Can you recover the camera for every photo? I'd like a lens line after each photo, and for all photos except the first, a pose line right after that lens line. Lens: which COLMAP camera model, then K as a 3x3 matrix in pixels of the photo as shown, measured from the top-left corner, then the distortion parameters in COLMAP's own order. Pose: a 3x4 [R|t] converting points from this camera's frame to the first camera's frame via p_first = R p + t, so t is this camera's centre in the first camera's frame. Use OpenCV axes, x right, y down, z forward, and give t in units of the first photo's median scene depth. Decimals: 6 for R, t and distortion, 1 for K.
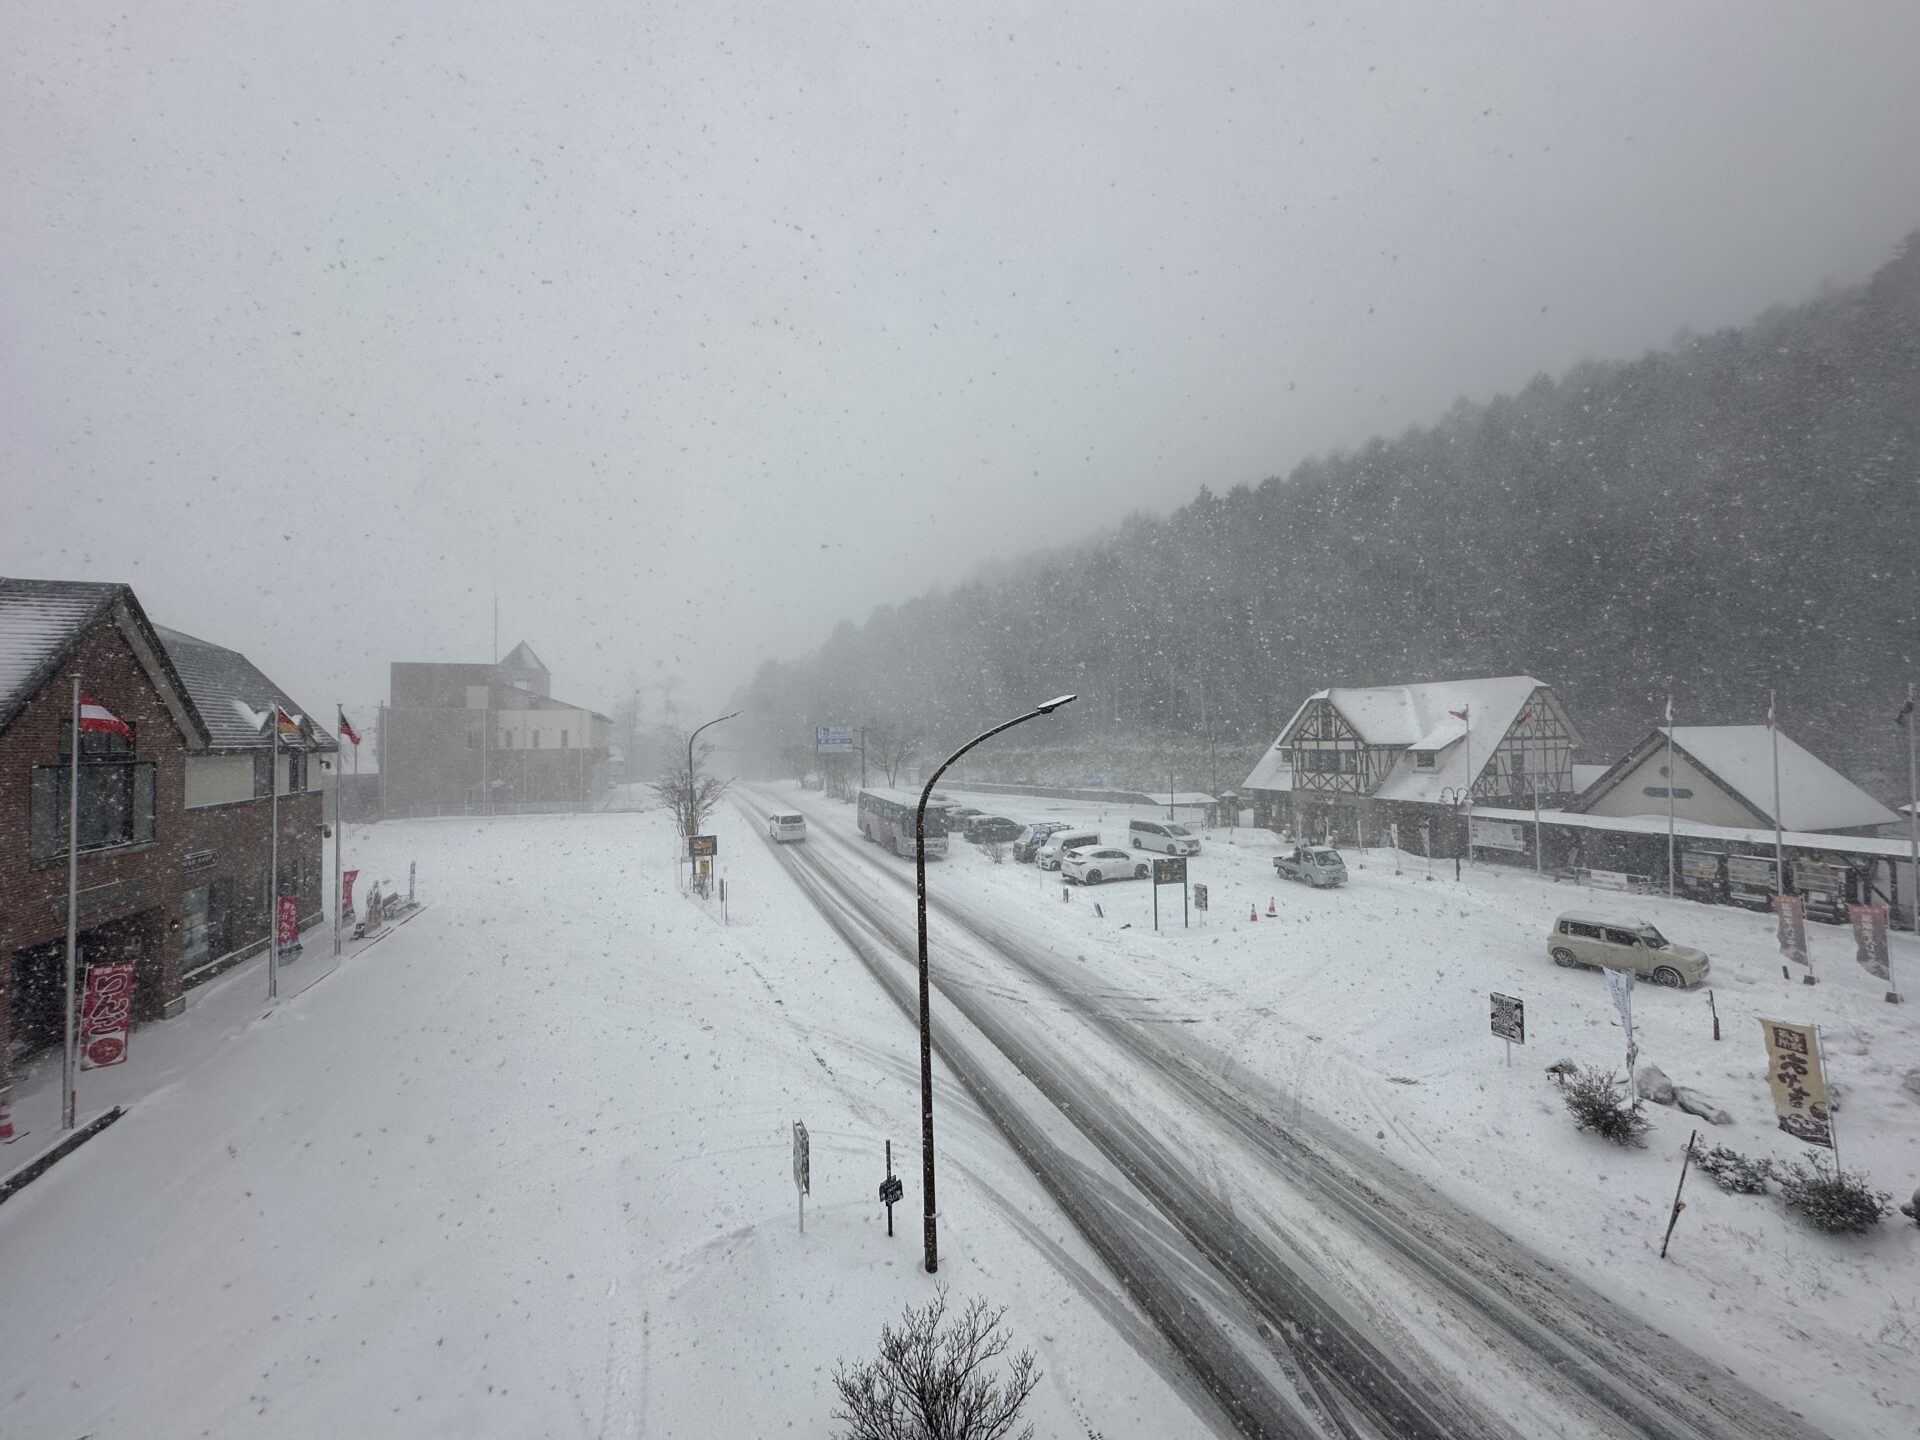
lens RADIAL K [[764.8, 0, 960.0], [0, 764.8, 720.0], [0, 0, 1]] dist [-0.001375, -0.000104]
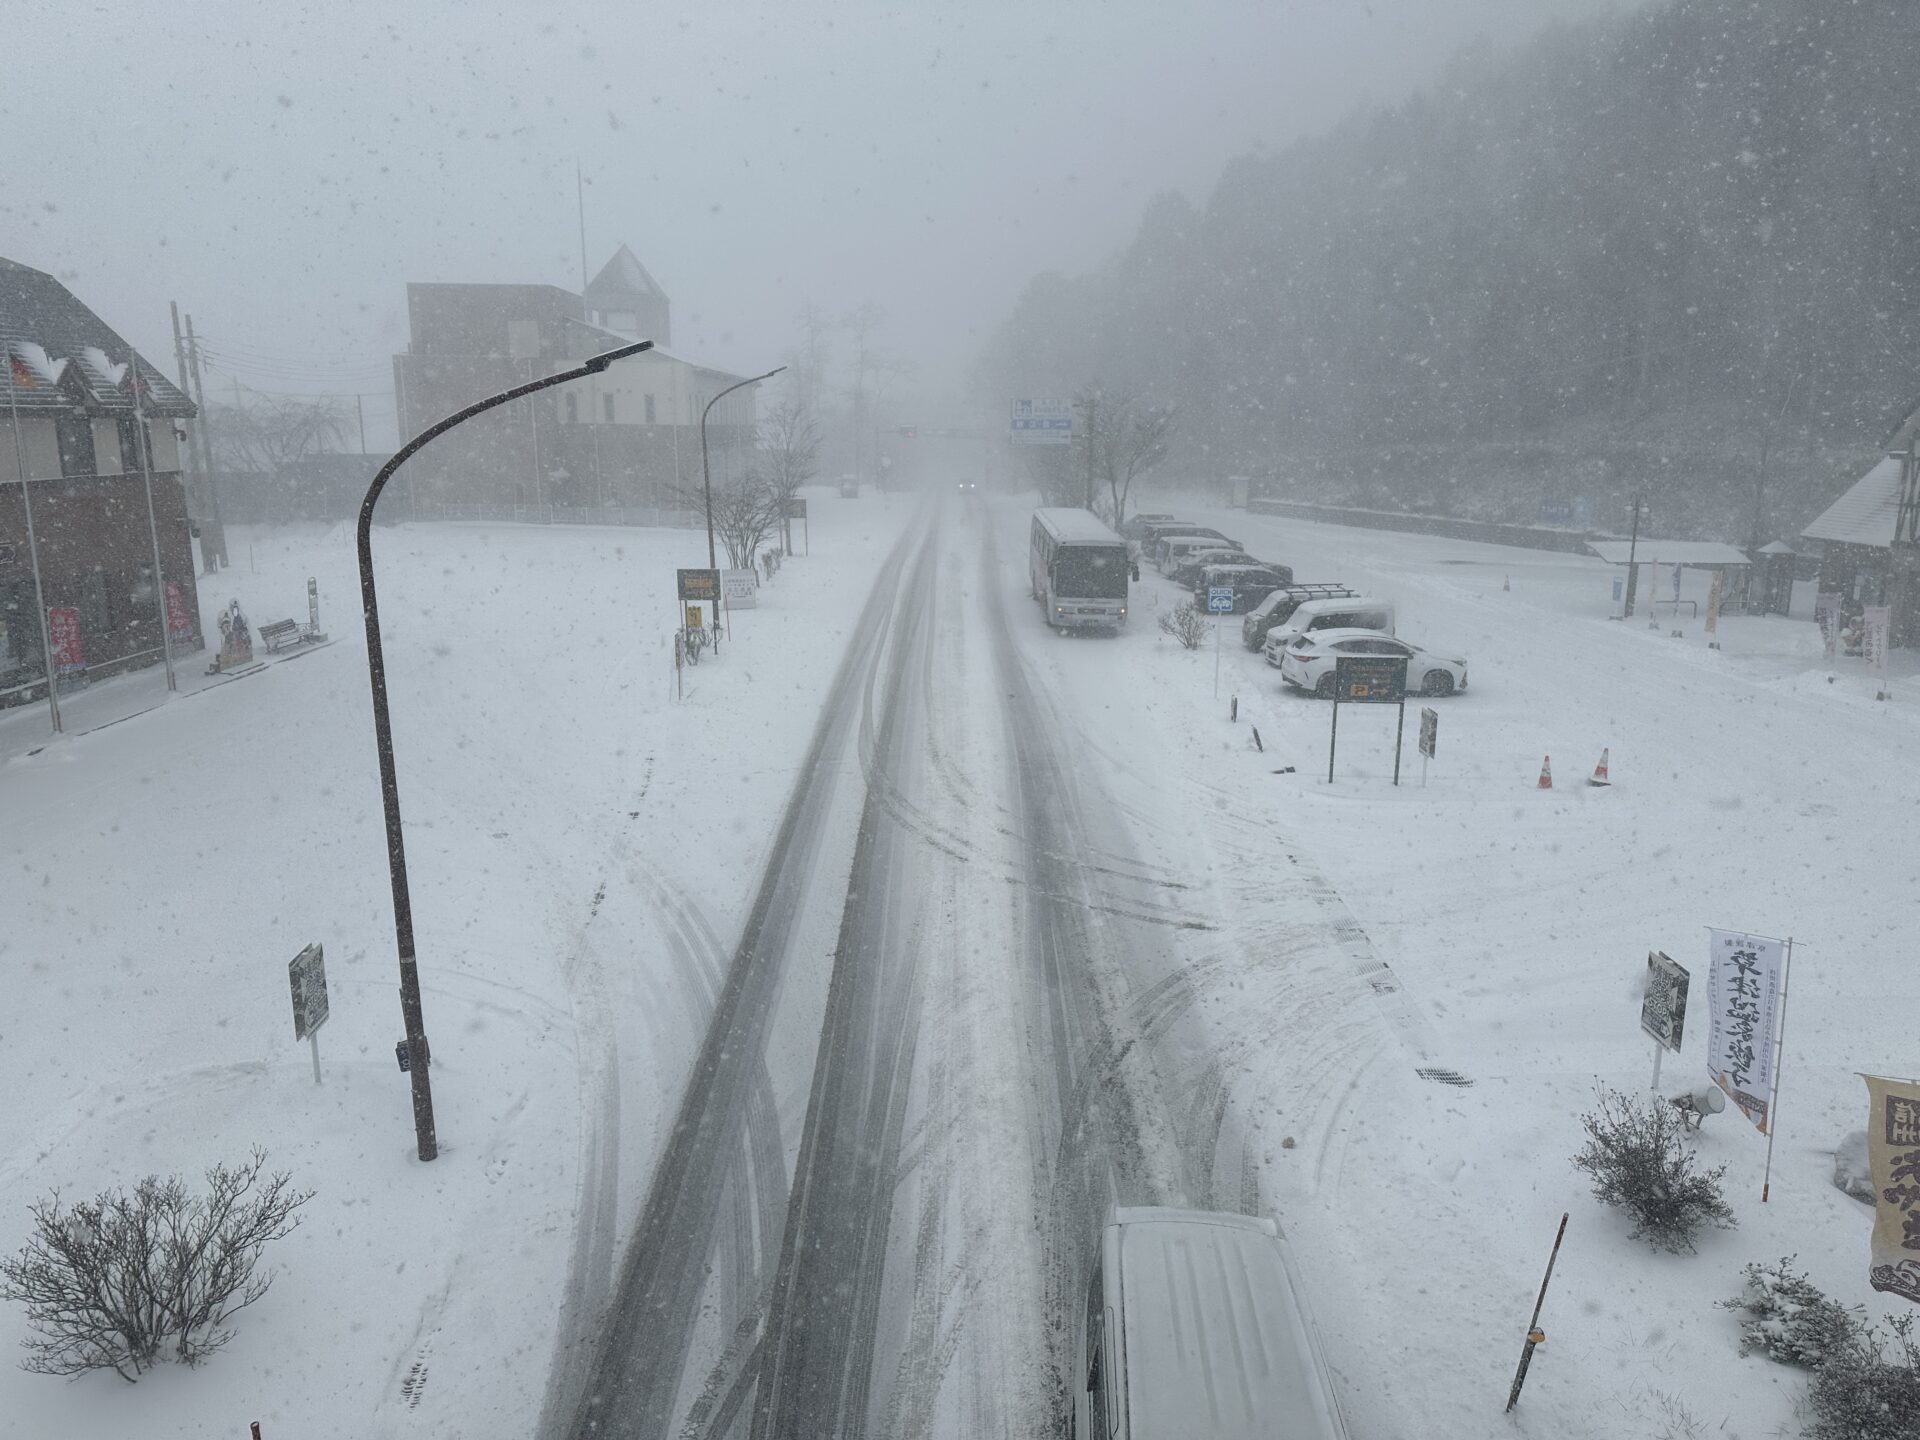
lens RADIAL K [[1327.4, 0, 966.8], [0, 1327.4, 716.0], [0, 0, 1]] dist [0.106244, -0.135840]
pose [[0.938093, 0.094887, -0.333134, 0.424230], [-0.012341, 0.970293, 0.241617, -0.002062], [0.346164, -0.222548, 0.911396, 0.051202]]
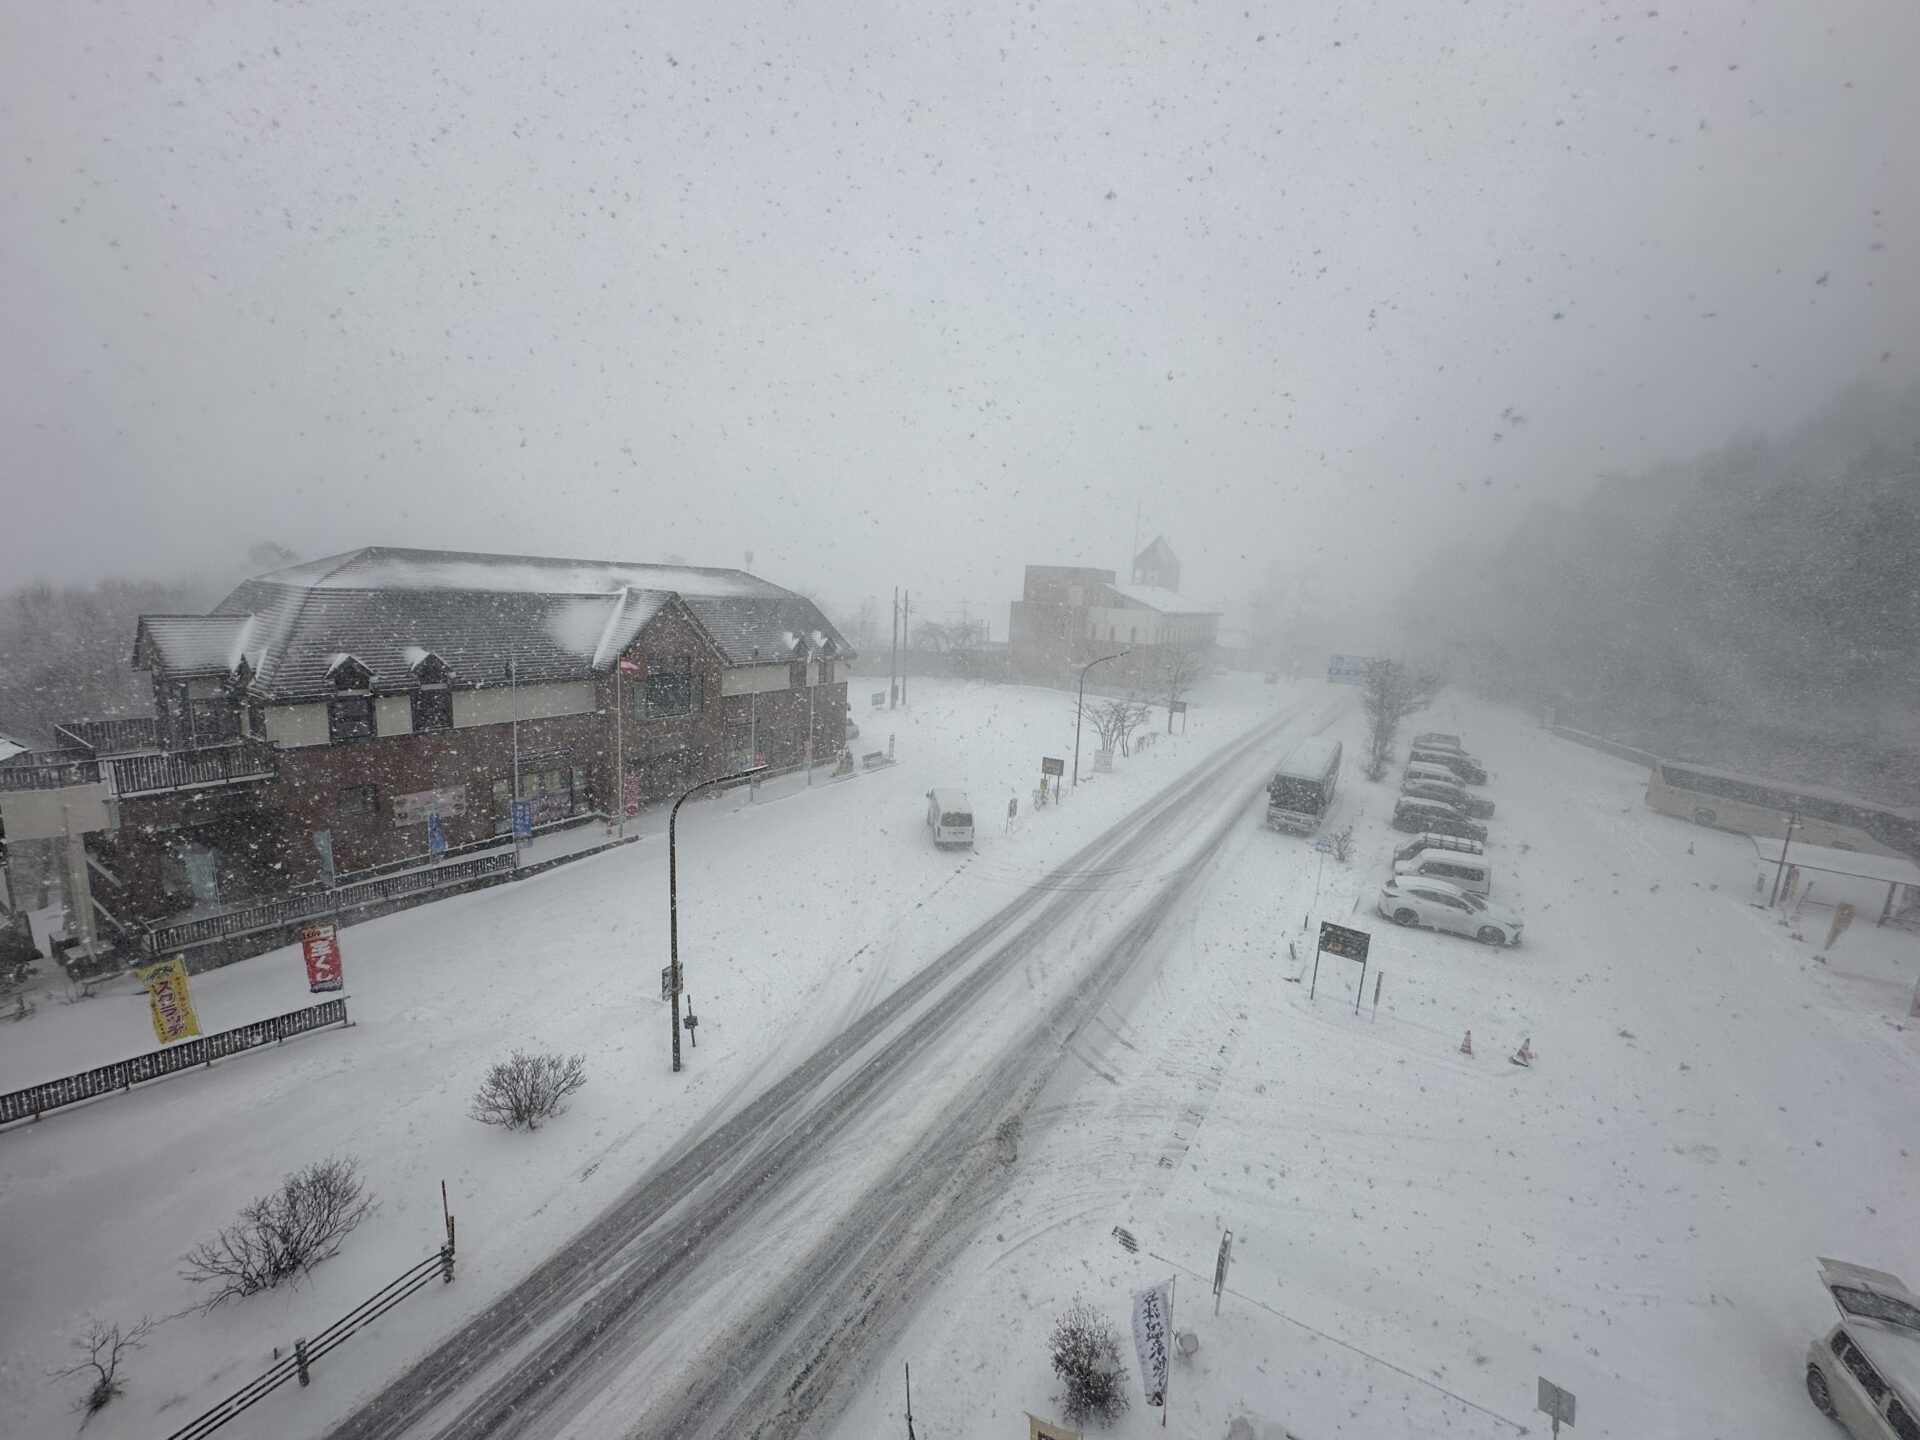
lens RADIAL K [[764.8, 0, 960.0], [0, 764.8, 720.0], [0, 0, 1]] dist [-0.001375, -0.000104]
pose [[0.610008, 0.190833, -0.769073, 0.793666], [-0.051715, 0.978086, 0.201677, -0.231495], [0.790706, -0.083252, 0.606509, 0.263607]]
